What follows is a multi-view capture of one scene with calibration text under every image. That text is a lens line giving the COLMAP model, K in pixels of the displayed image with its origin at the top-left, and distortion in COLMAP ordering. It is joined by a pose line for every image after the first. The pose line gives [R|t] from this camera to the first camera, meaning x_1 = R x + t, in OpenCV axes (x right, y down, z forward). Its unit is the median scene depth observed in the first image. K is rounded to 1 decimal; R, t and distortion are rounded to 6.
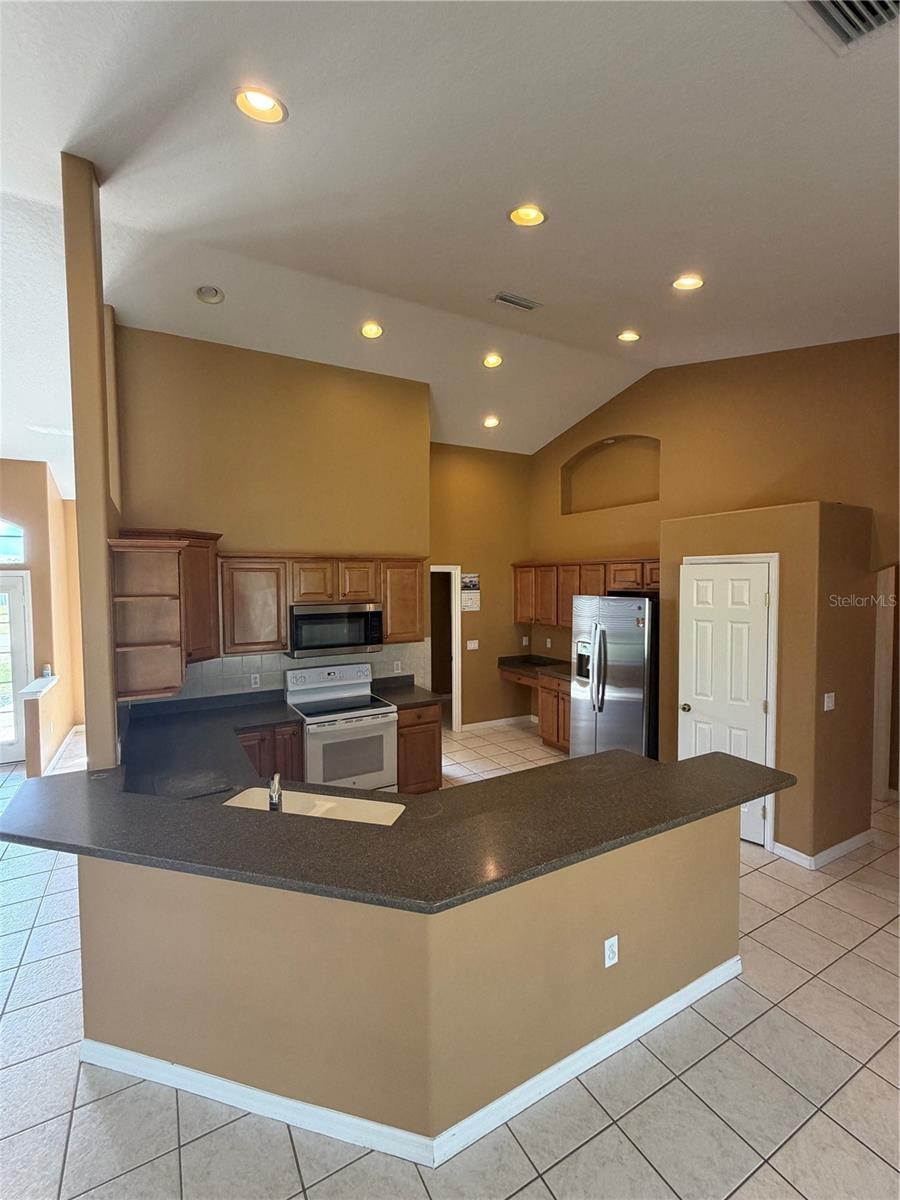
lens RADIAL K [[523.6, 0, 452.0], [0, 523.6, 598.8], [0, 0, 1]] dist [-0.000640, -0.000171]
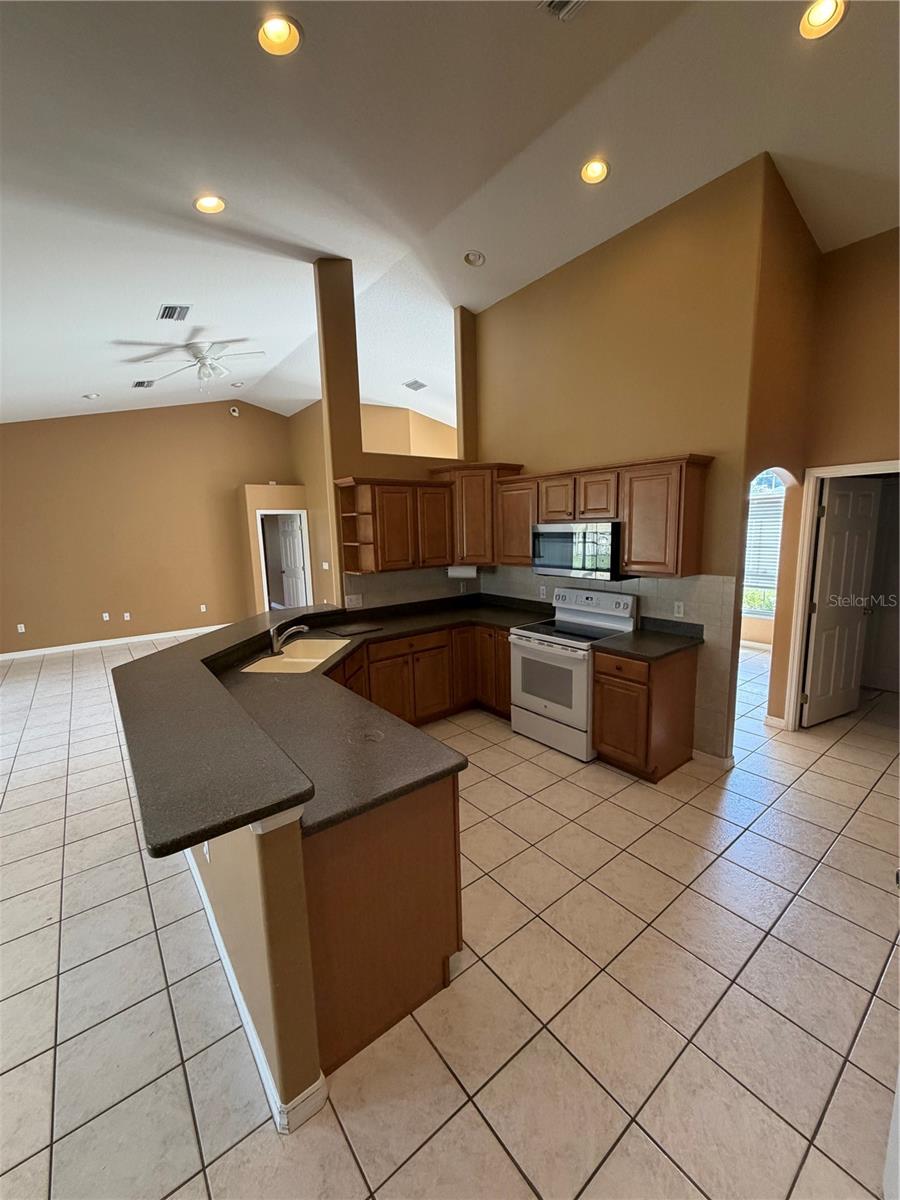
lens RADIAL K [[475.6, 0, 449.8], [0, 475.6, 598.7], [0, 0, 1]] dist [-0.001991, -0.000319]
pose [[0.142044, 0.158519, -0.977085, 0.610992], [-0.012654, 0.987304, 0.158337, 0.012340], [0.989779, -0.010127, 0.142247, 0.676064]]
